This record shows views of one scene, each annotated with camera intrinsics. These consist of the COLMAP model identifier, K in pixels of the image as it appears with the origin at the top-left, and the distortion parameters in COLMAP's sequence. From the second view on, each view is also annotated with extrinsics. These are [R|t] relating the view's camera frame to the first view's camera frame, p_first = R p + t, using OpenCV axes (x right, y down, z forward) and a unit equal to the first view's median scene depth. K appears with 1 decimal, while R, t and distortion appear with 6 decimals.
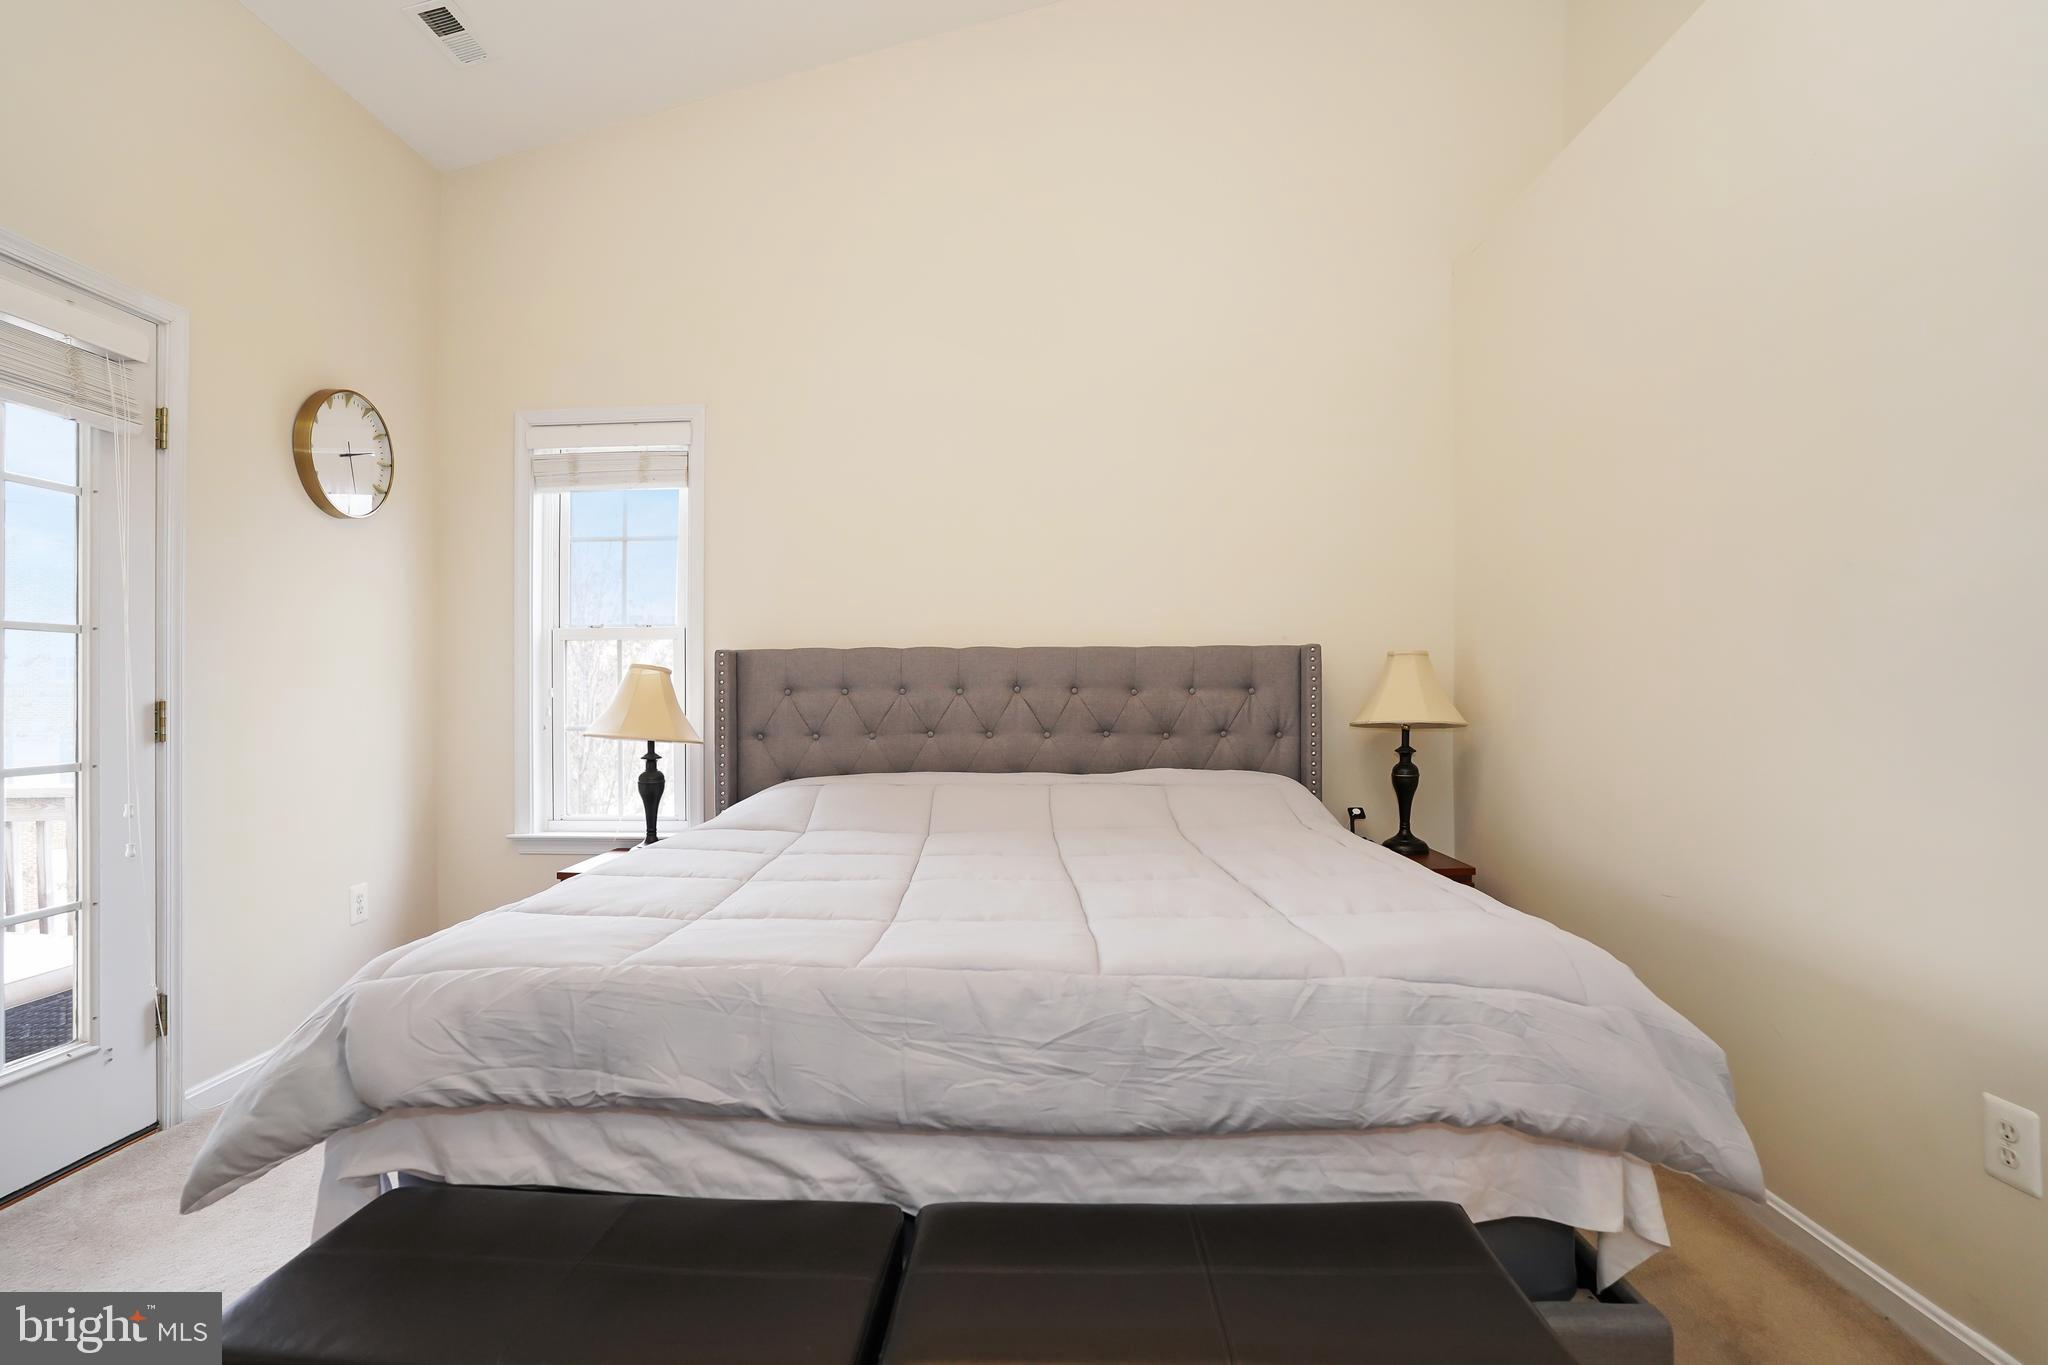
lens RADIAL K [[1027.0, 0, 1027.7], [0, 1027.0, 682.6], [0, 0, 1]] dist [-0.064928, 0.030047]
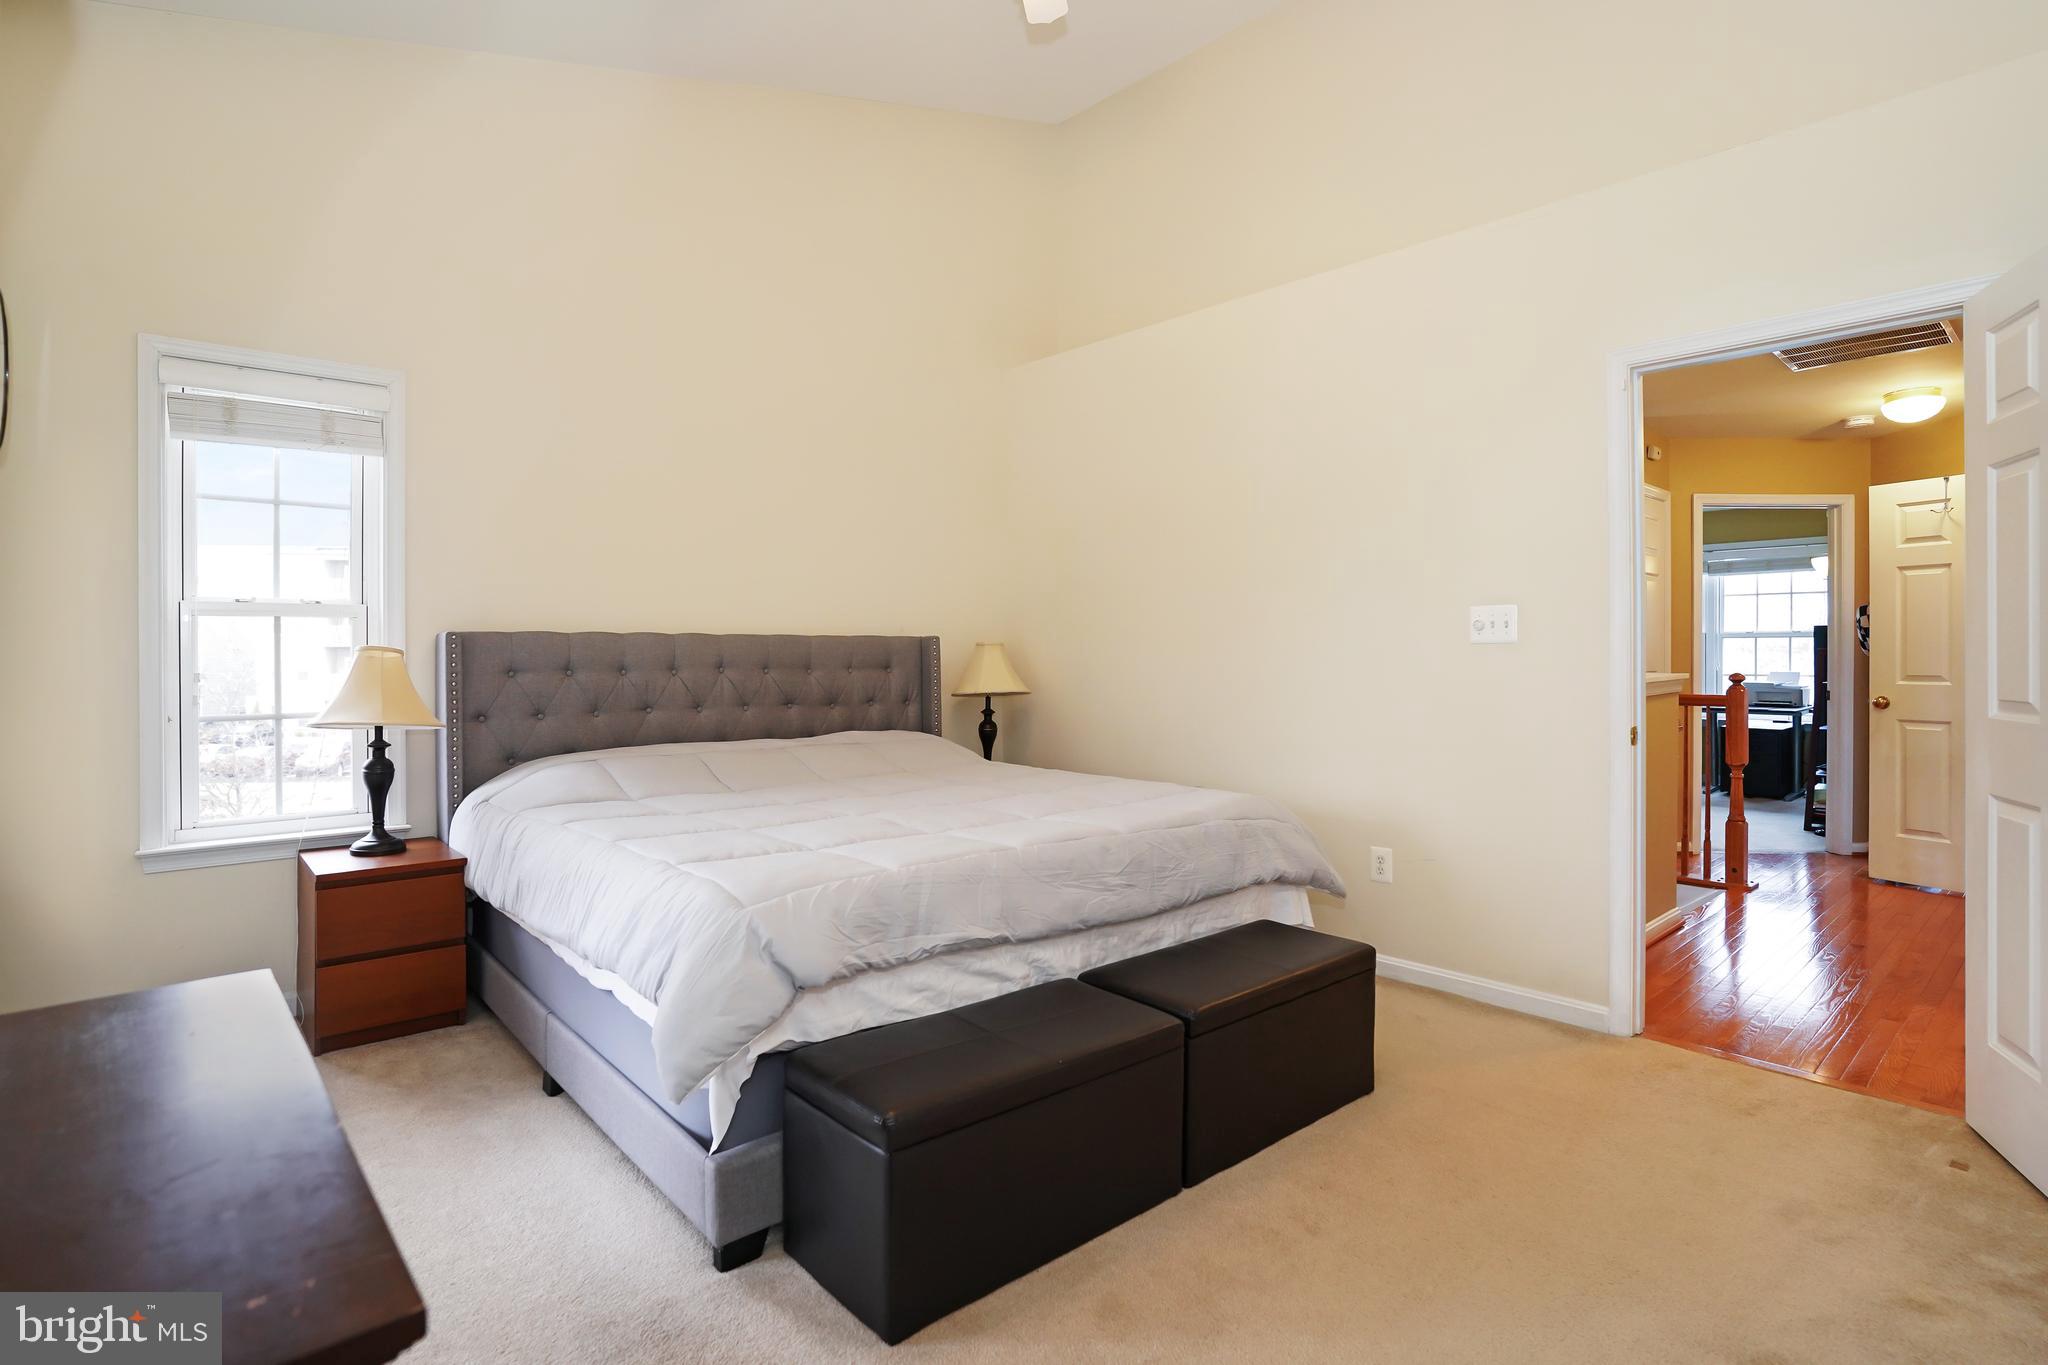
lens RADIAL K [[1027.0, 0, 1034.3], [0, 1027.0, 668.5], [0, 0, 1]] dist [-0.064928, 0.030047]
pose [[0.733381, -0.004994, 0.679800, -0.552546], [-0.005637, 0.999894, 0.013427, -0.013234], [-0.679795, -0.013680, 0.733275, -0.093147]]
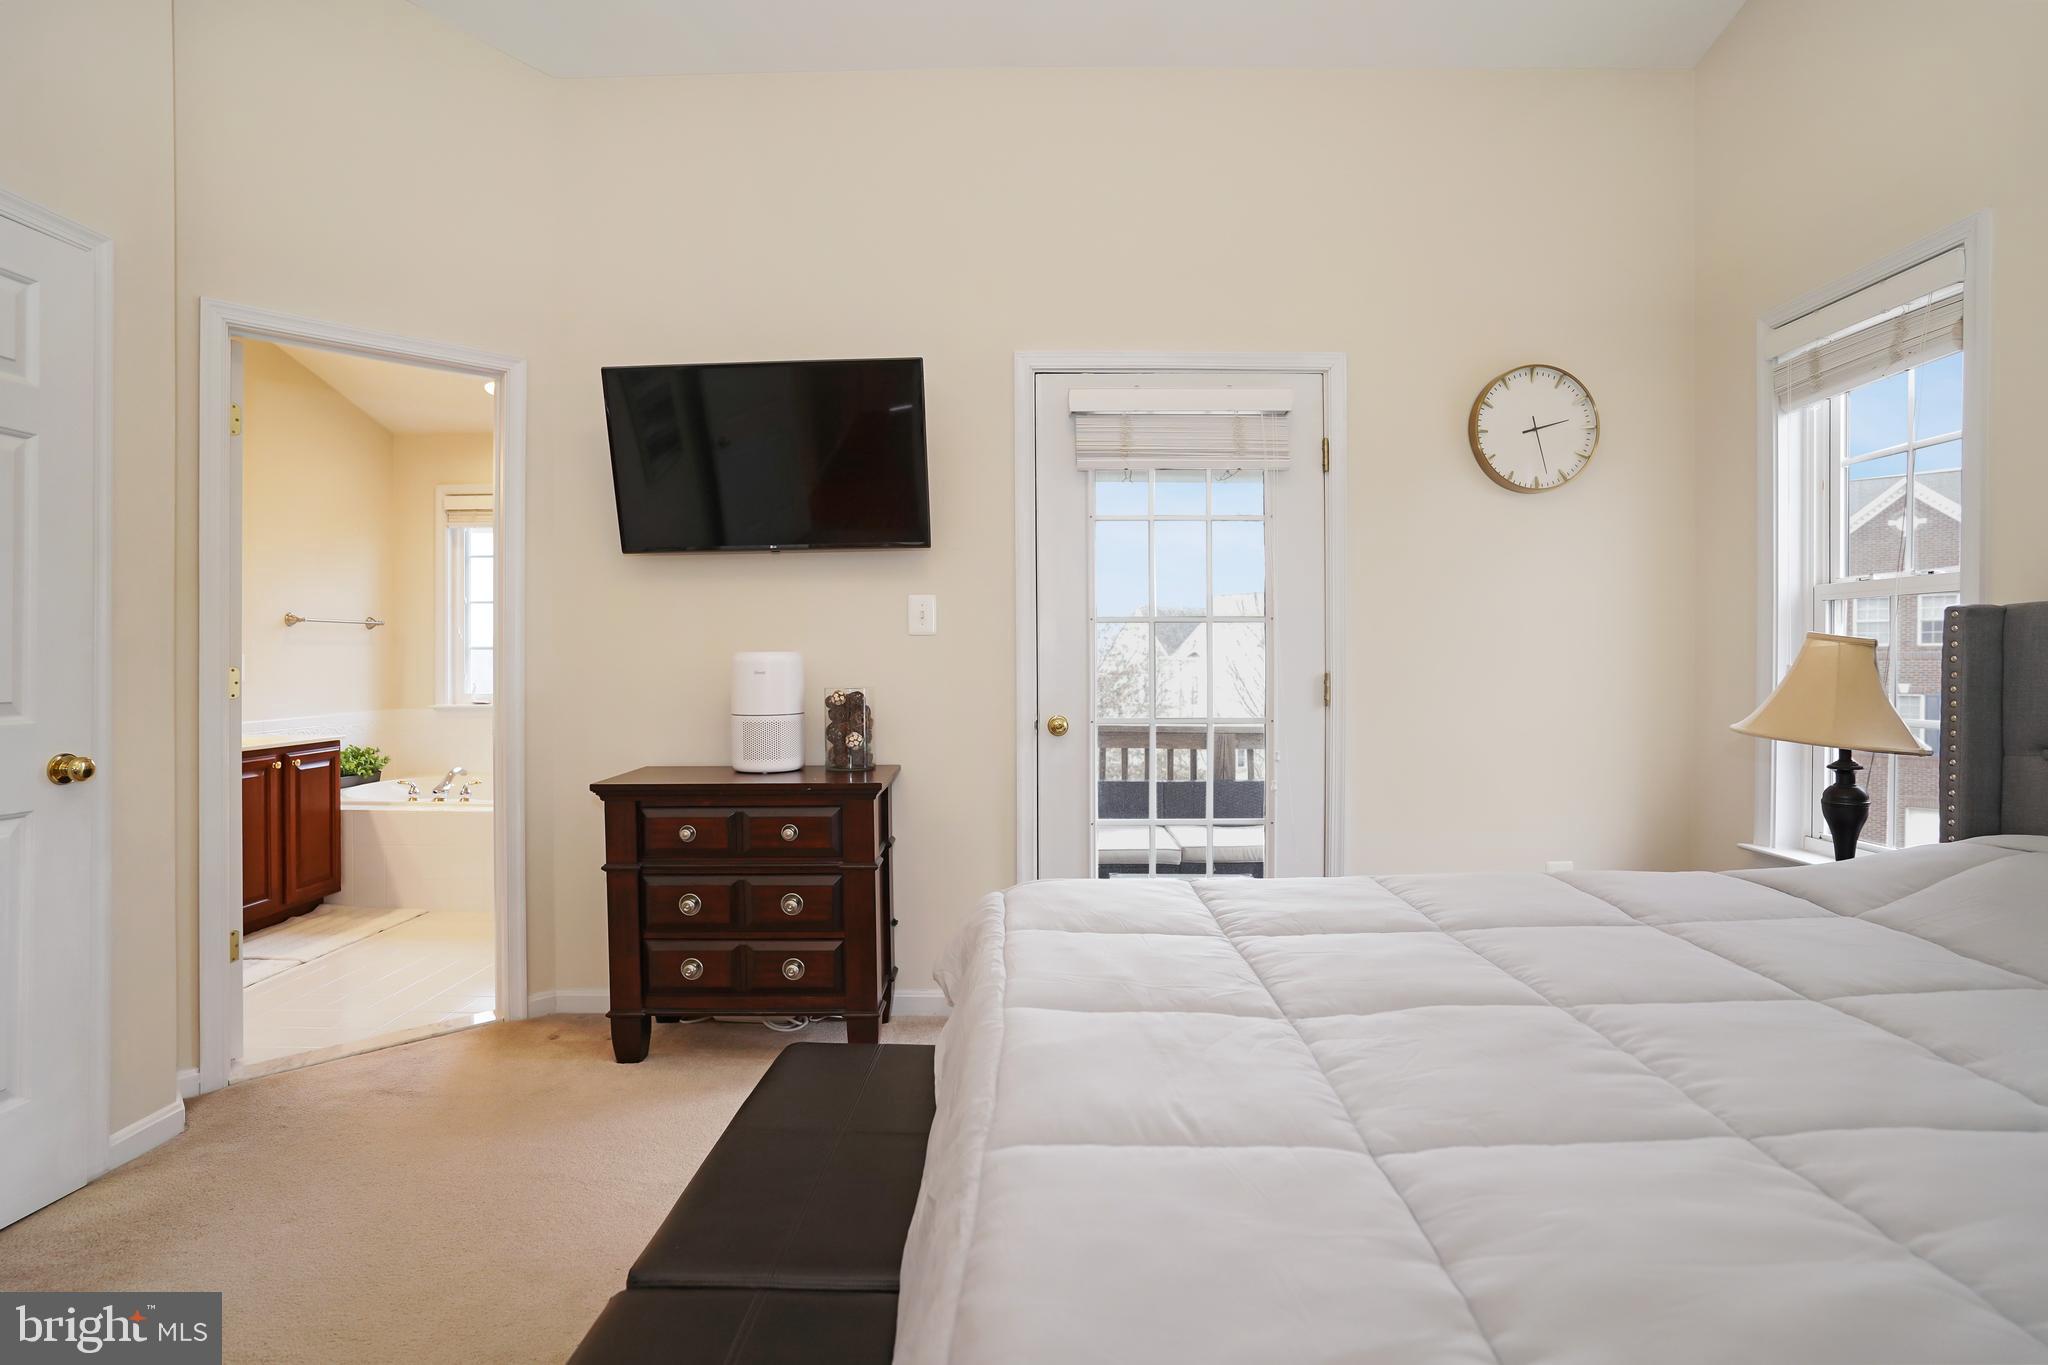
lens RADIAL K [[1027.0, 0, 1034.6], [0, 1027.0, 662.6], [0, 0, 1]] dist [-0.064928, 0.030047]
pose [[0.014238, 0.011500, -0.999833, 0.293063], [0.006181, 0.999914, 0.011589, -0.008604], [0.999880, -0.006345, 0.014166, 0.437660]]
